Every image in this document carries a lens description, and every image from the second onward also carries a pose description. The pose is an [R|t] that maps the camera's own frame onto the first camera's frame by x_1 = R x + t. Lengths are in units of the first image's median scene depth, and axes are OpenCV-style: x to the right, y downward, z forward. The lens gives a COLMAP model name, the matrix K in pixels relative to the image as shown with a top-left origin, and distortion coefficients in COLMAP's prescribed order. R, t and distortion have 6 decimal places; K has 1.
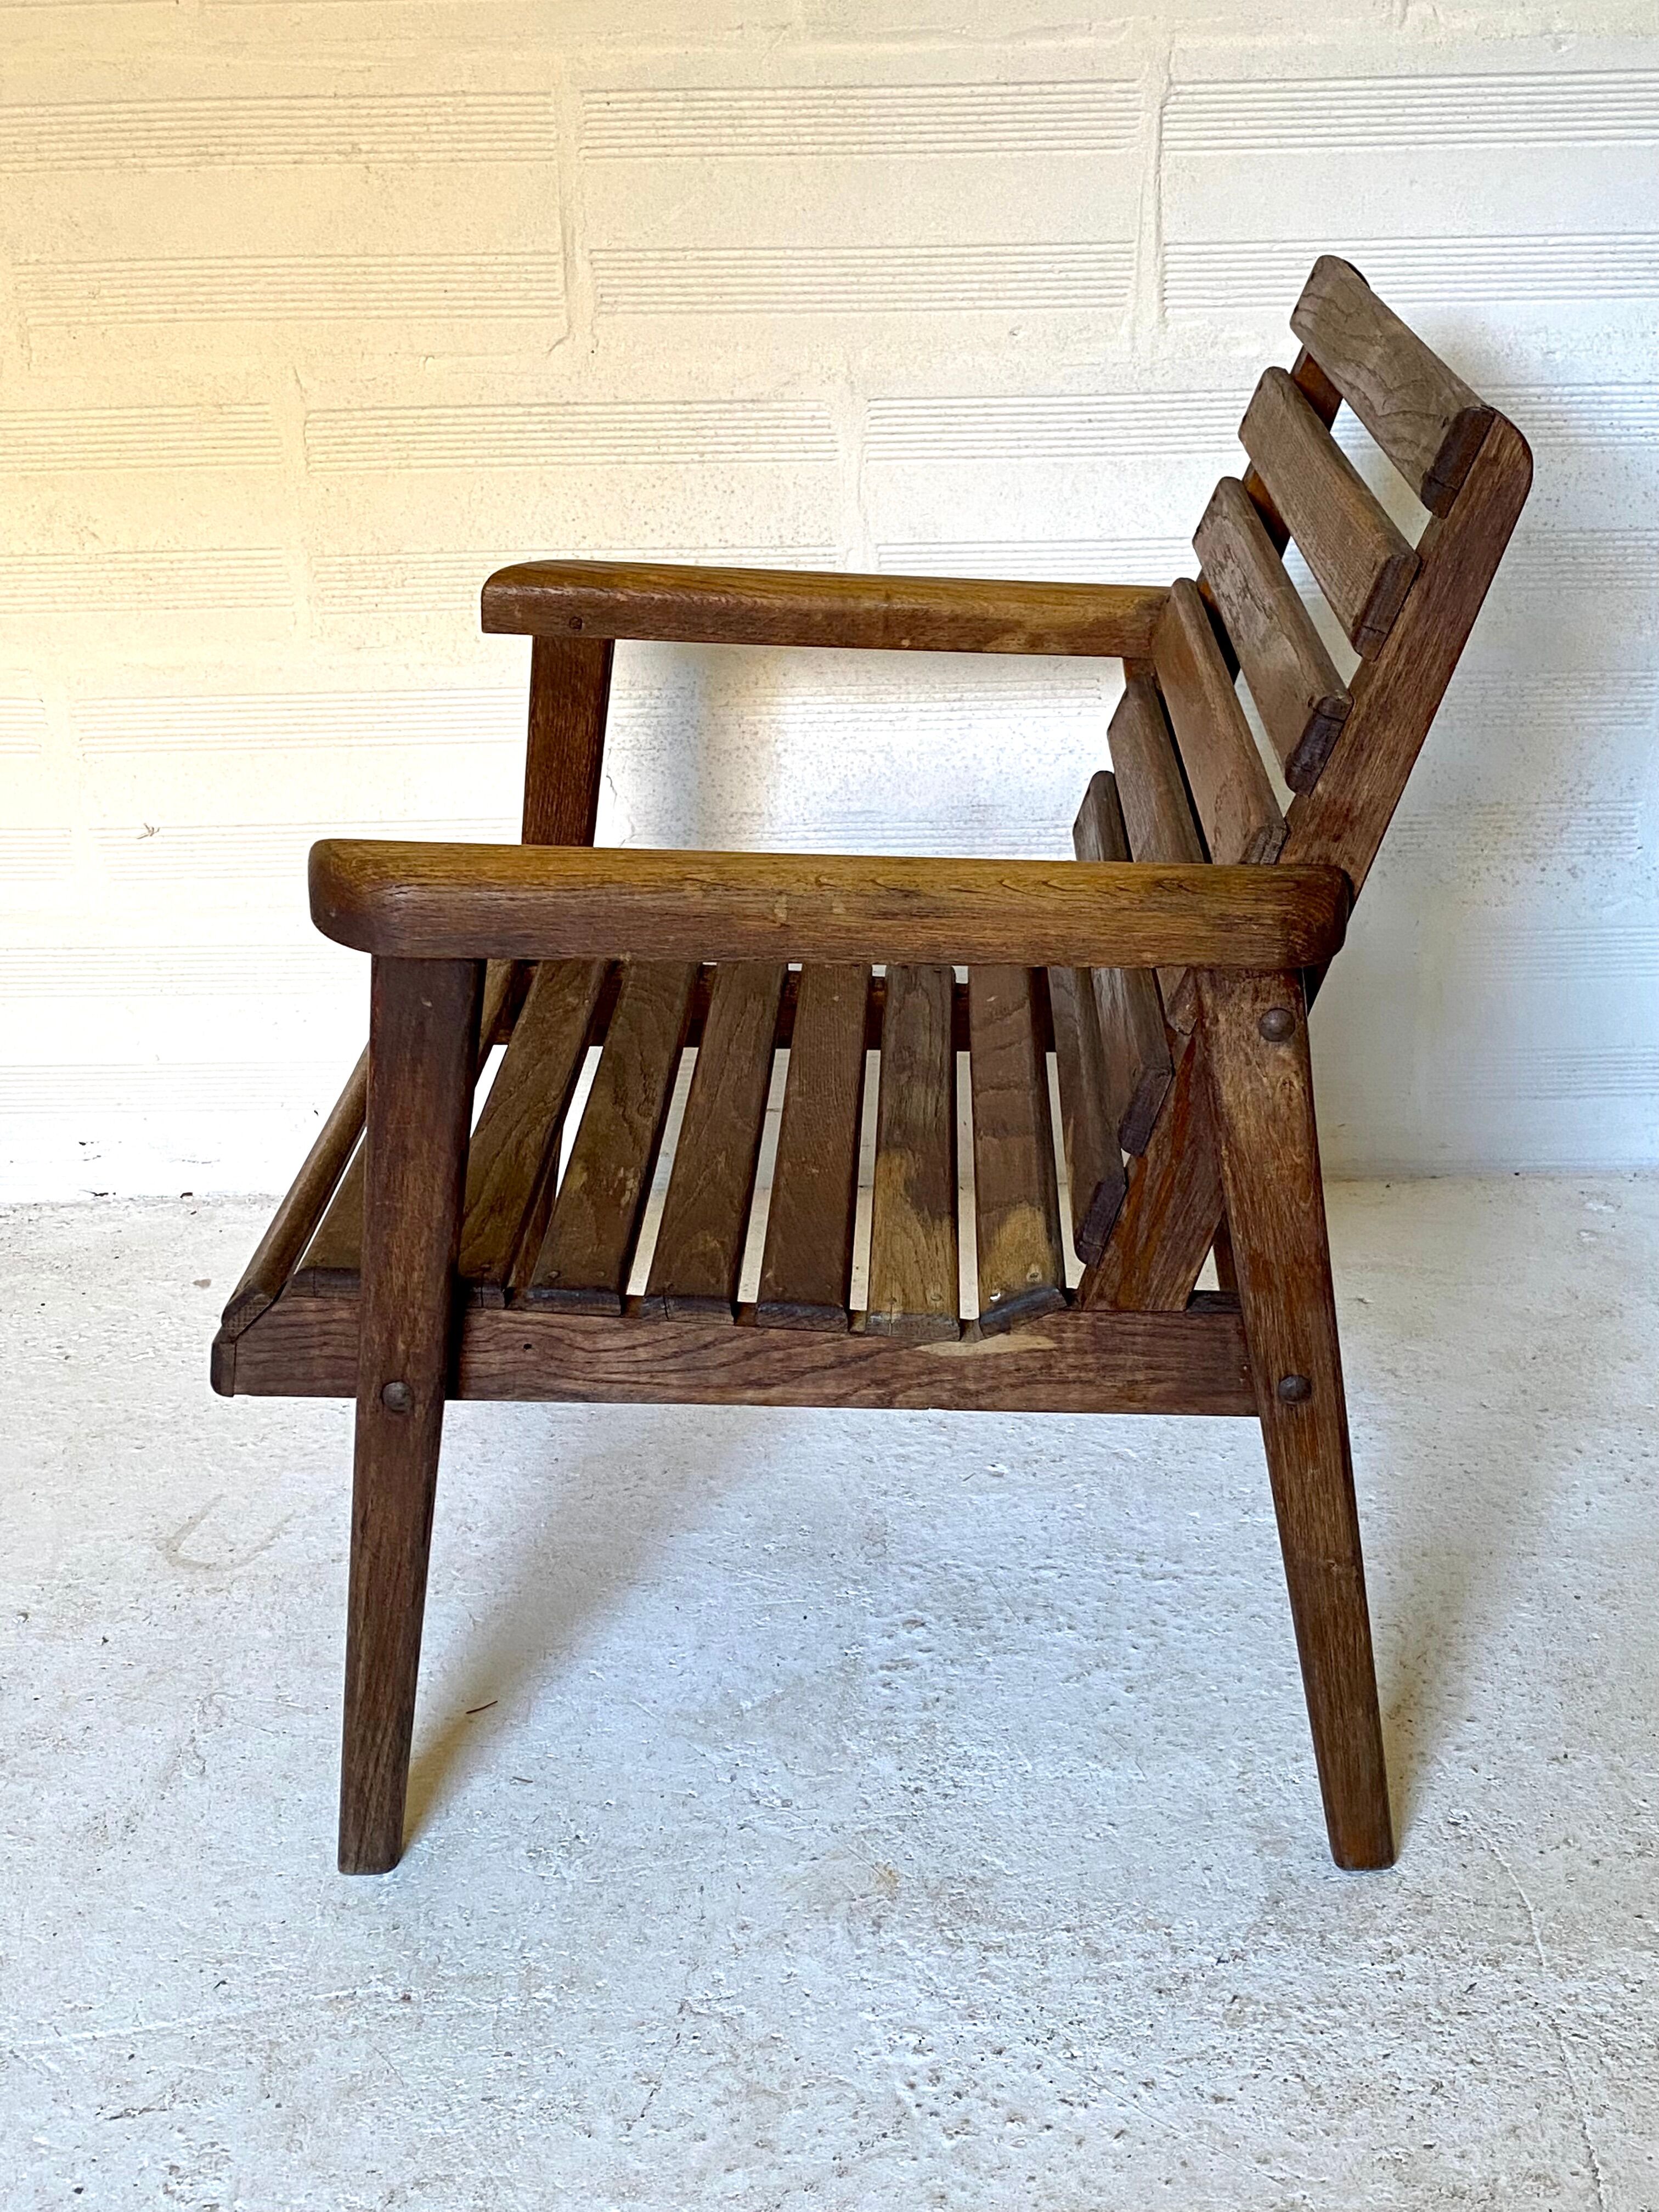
lens RADIAL K [[2505.9, 0, 877.1], [0, 2505.9, 1109.4], [0, 0, 1]] dist [0.129055, -0.338410]
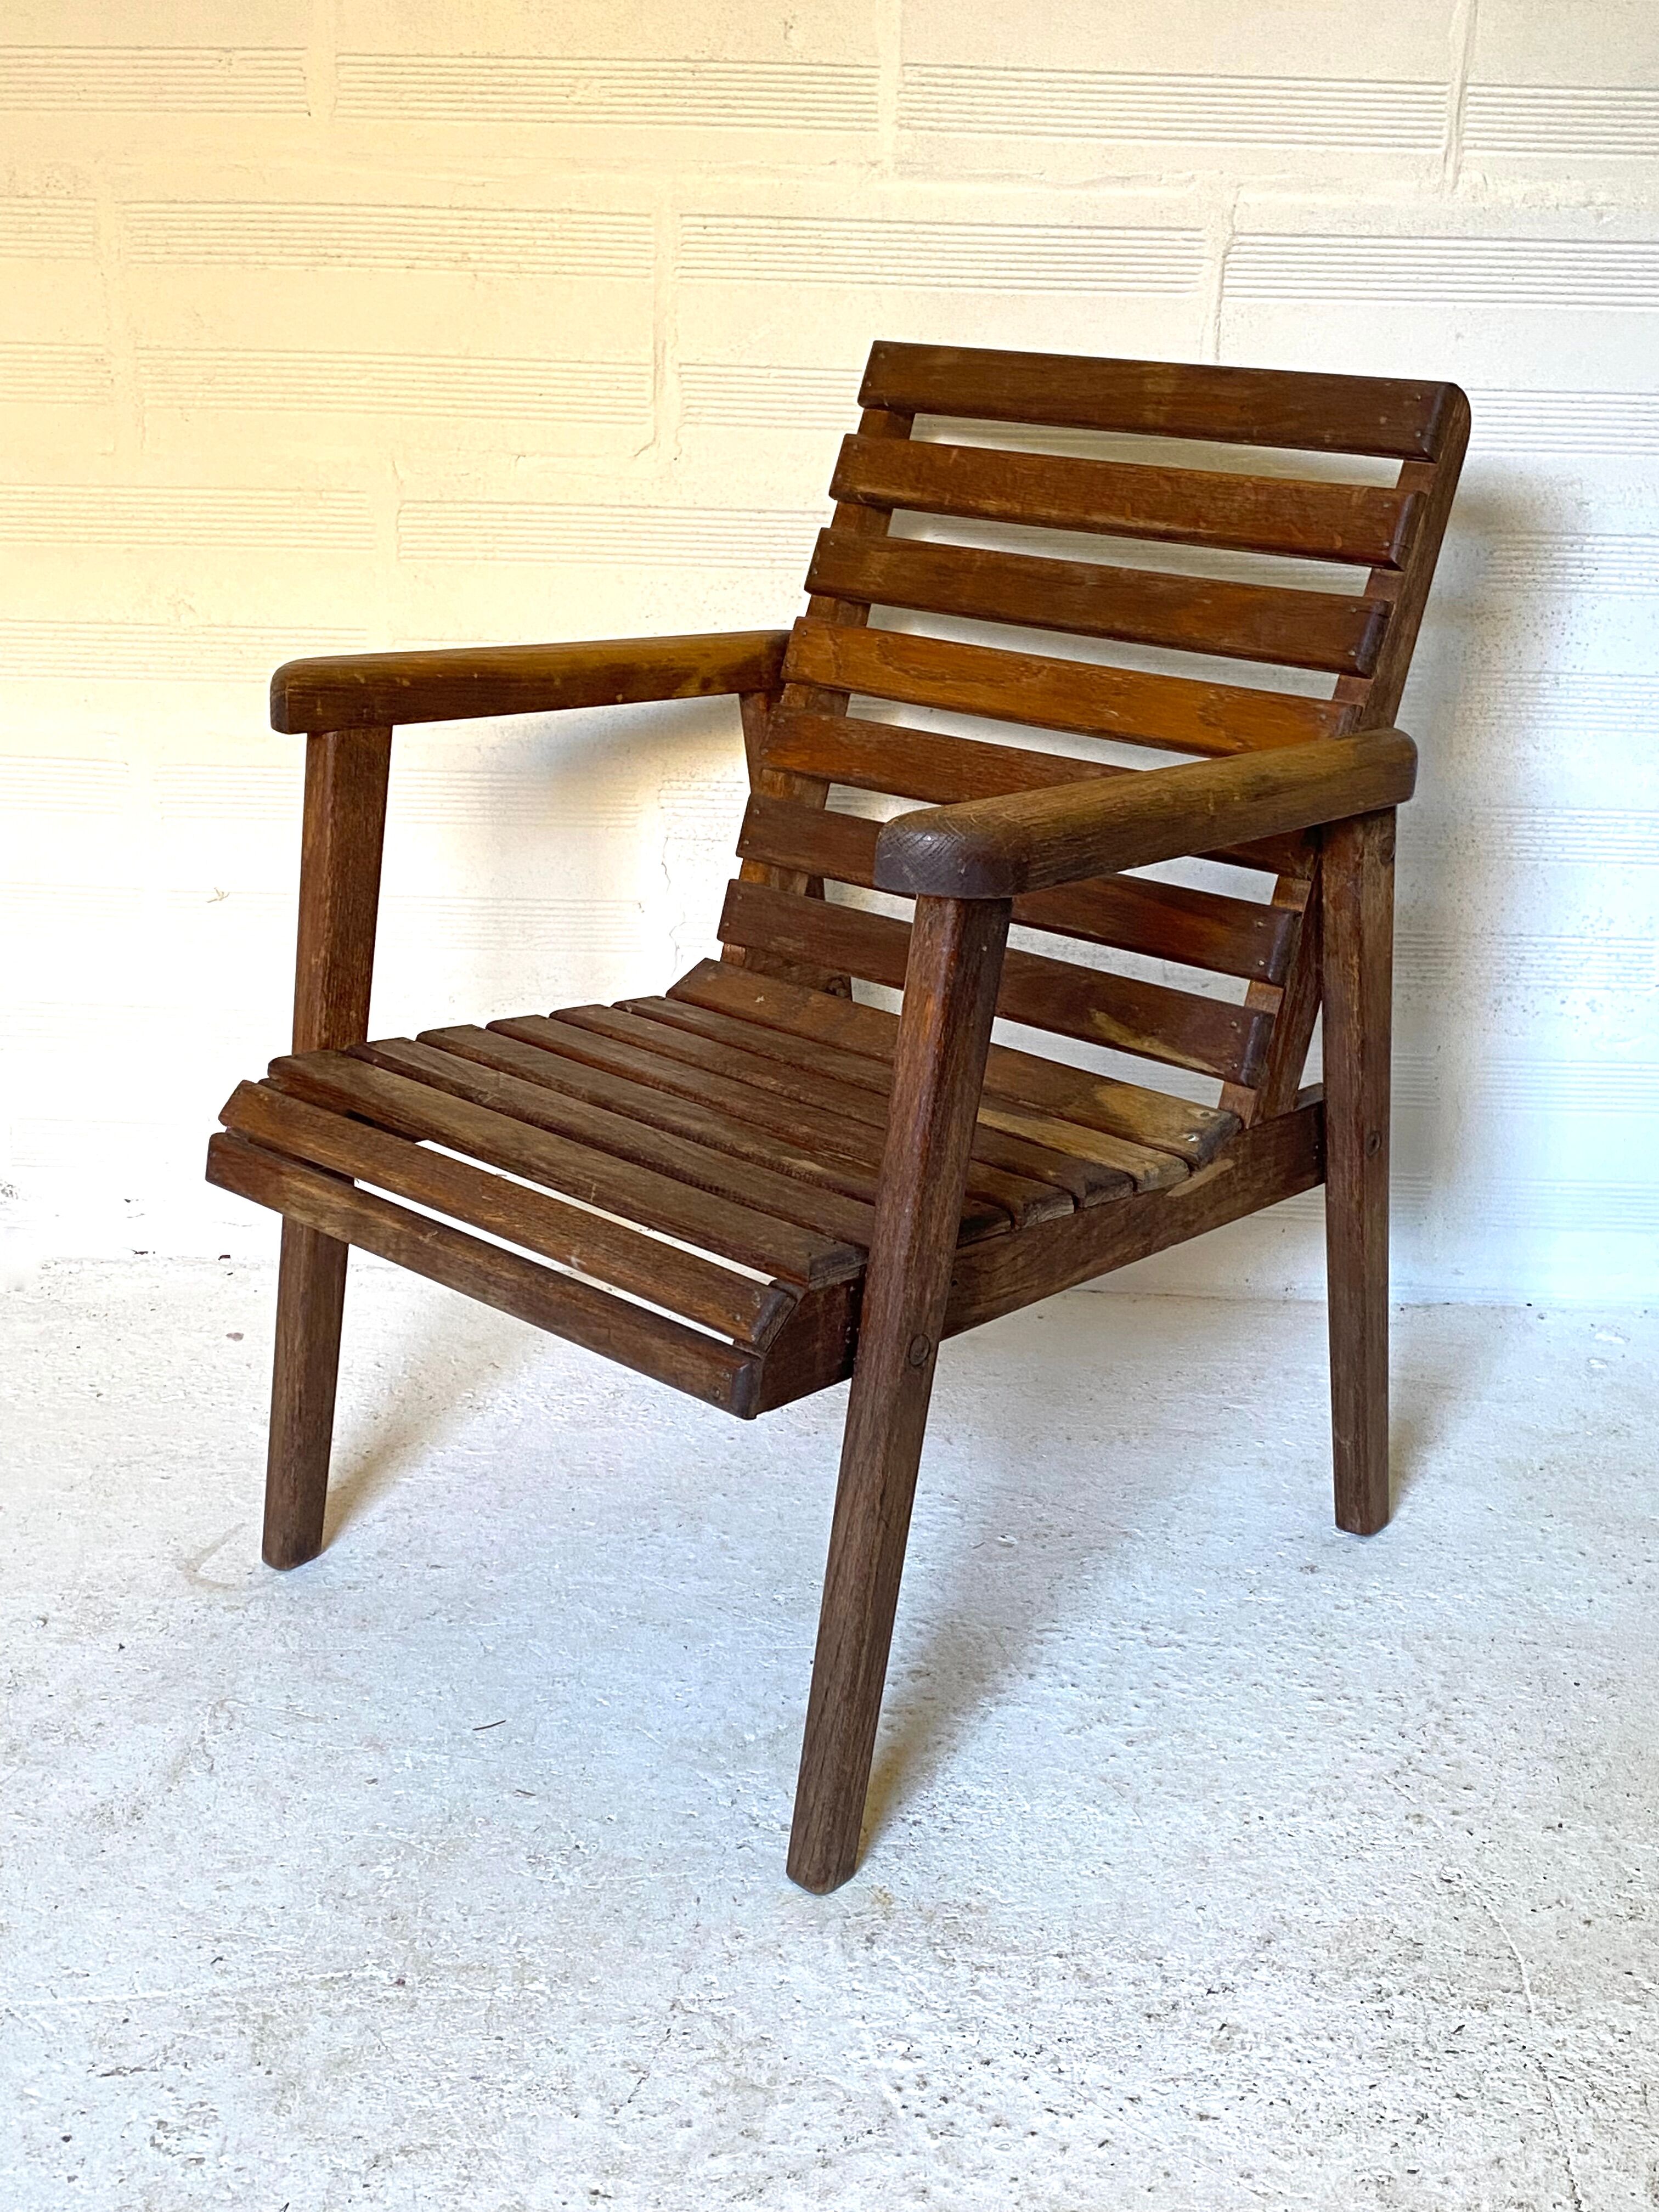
lens RADIAL K [[2502.1, 0, 873.7], [0, 2502.1, 1106.6], [0, 0, 1]] dist [0.126323, -0.326362]
pose [[0.998529, 0.053210, -0.010410, -0.005588], [-0.053941, 0.994346, -0.091469, 0.078613], [0.005484, 0.091896, 0.995754, -0.029308]]
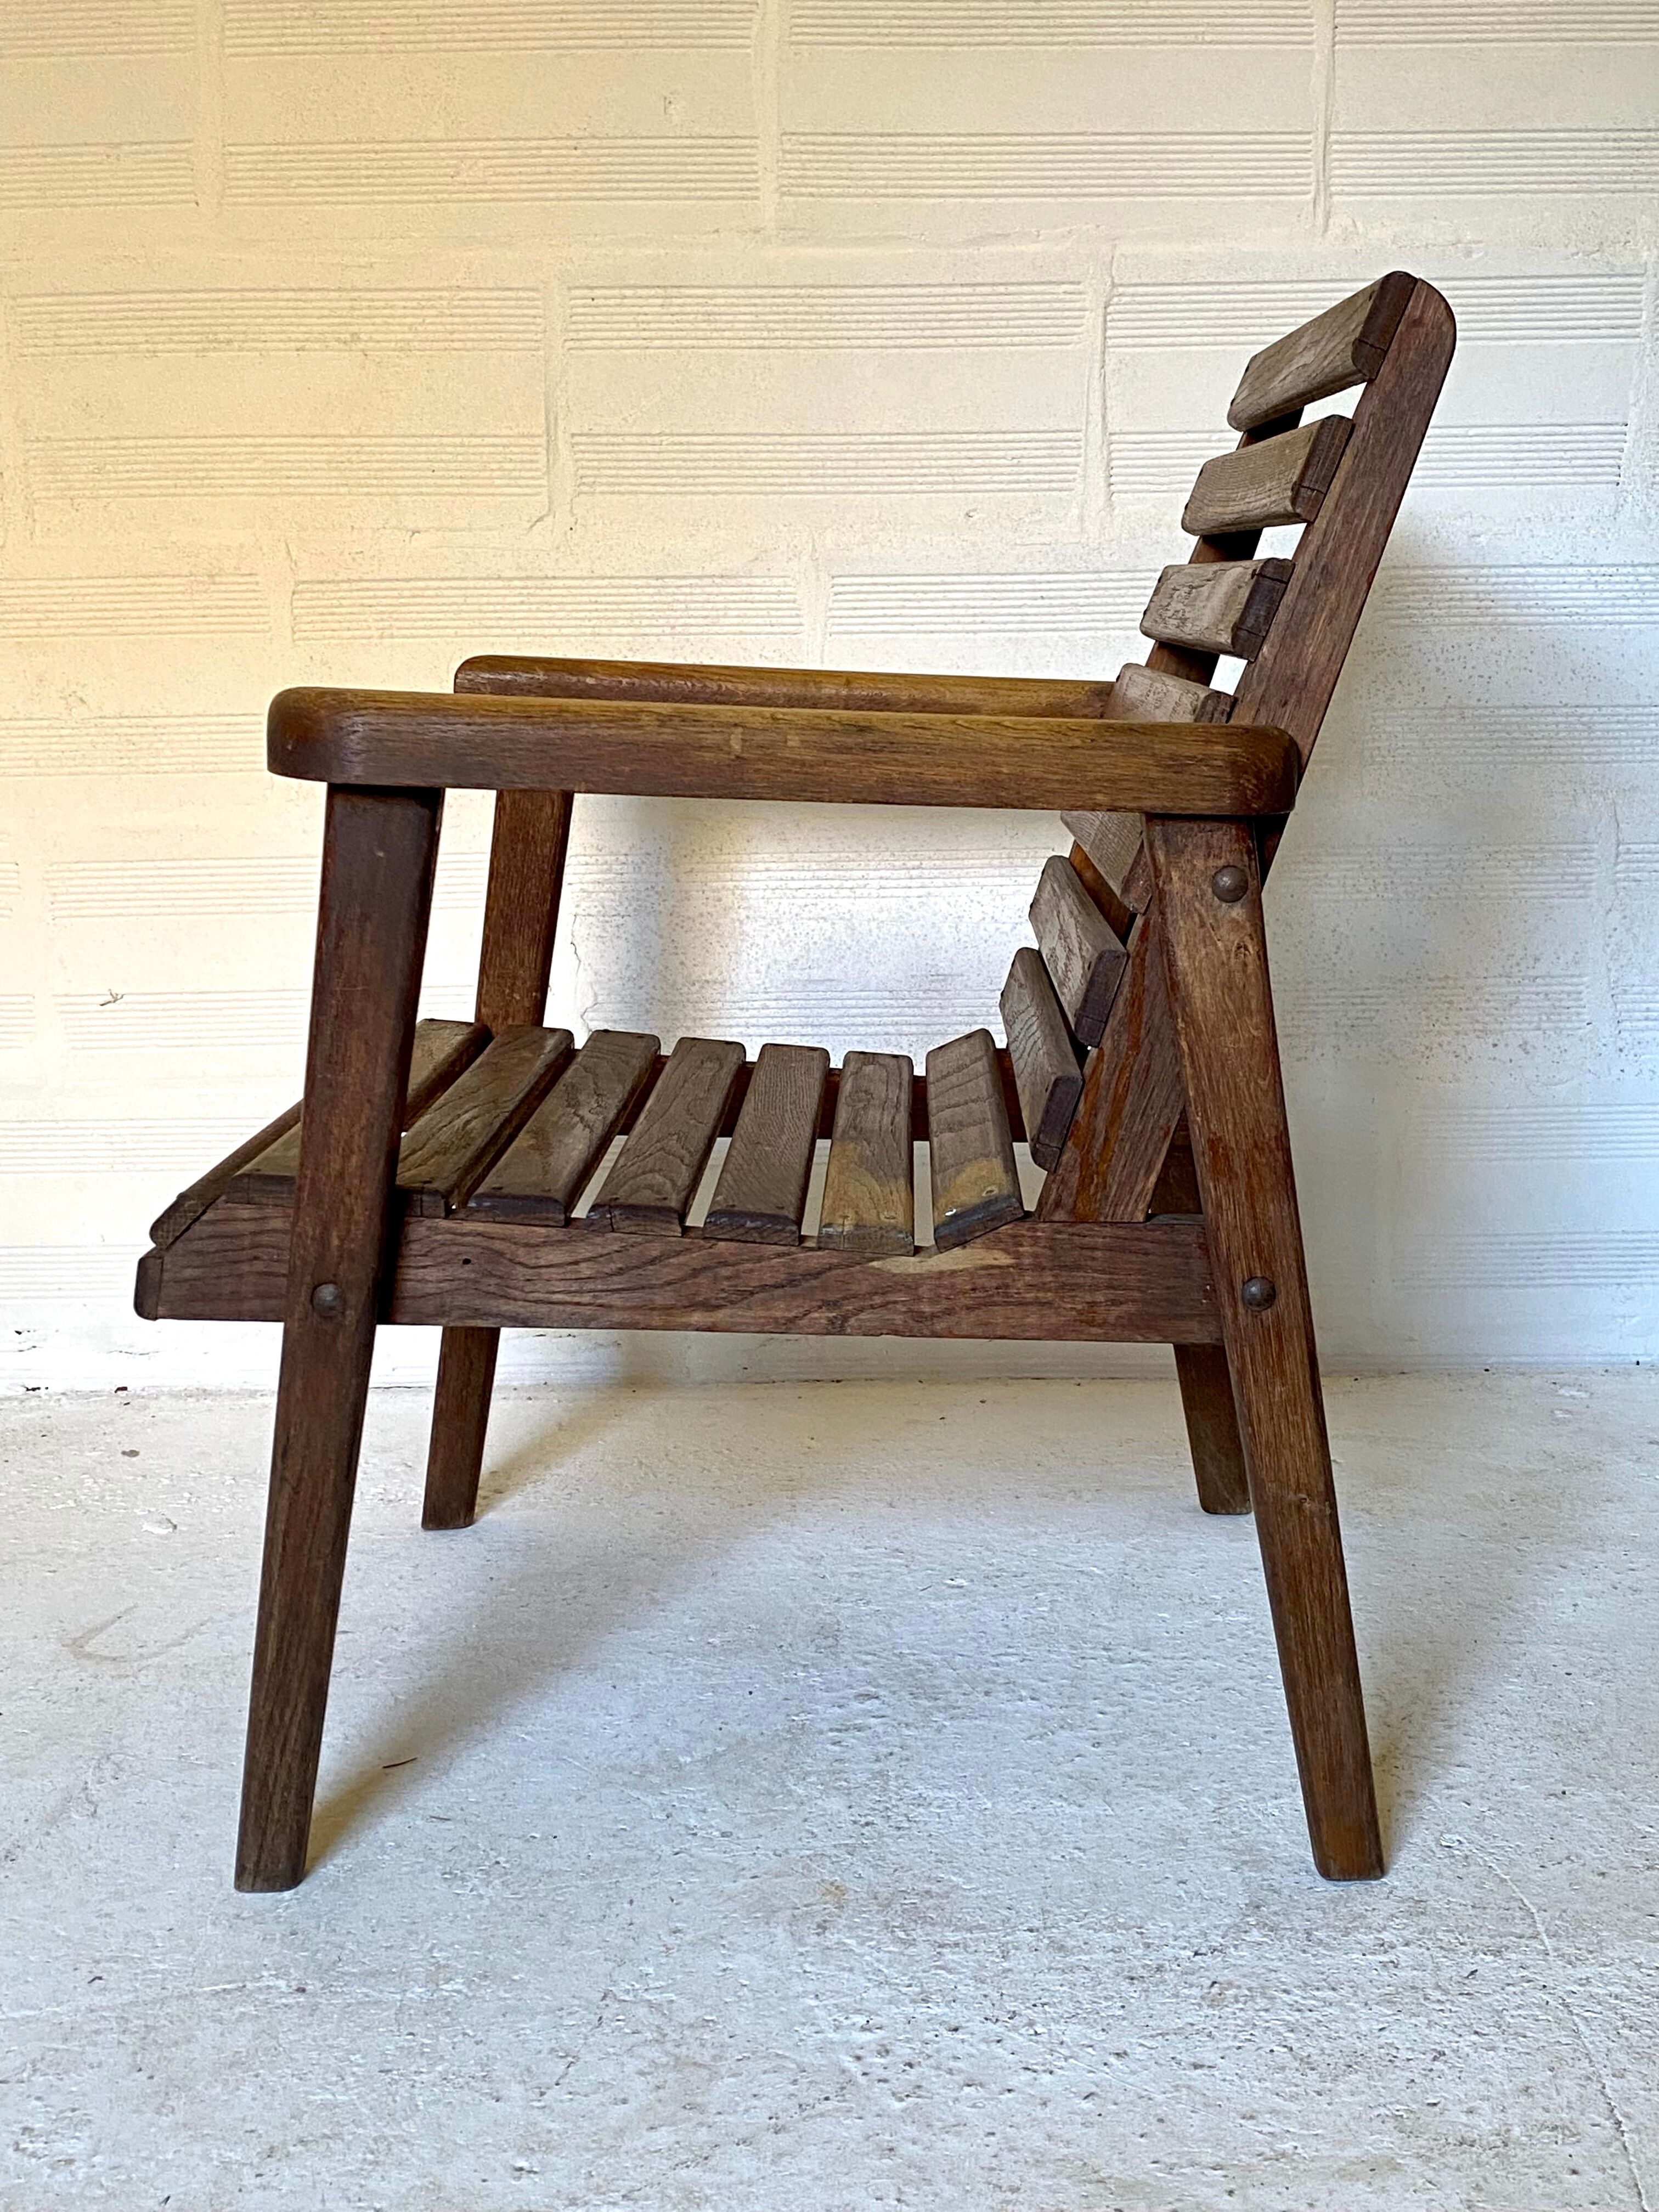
lens RADIAL K [[2505.9, 0, 877.1], [0, 2505.9, 1109.4], [0, 0, 1]] dist [0.129055, -0.338410]
pose [[0.999882, 0.008823, 0.012546, 0.005368], [-0.005646, 0.972281, -0.233747, 0.232368], [-0.014261, 0.233649, 0.972216, 0.039321]]
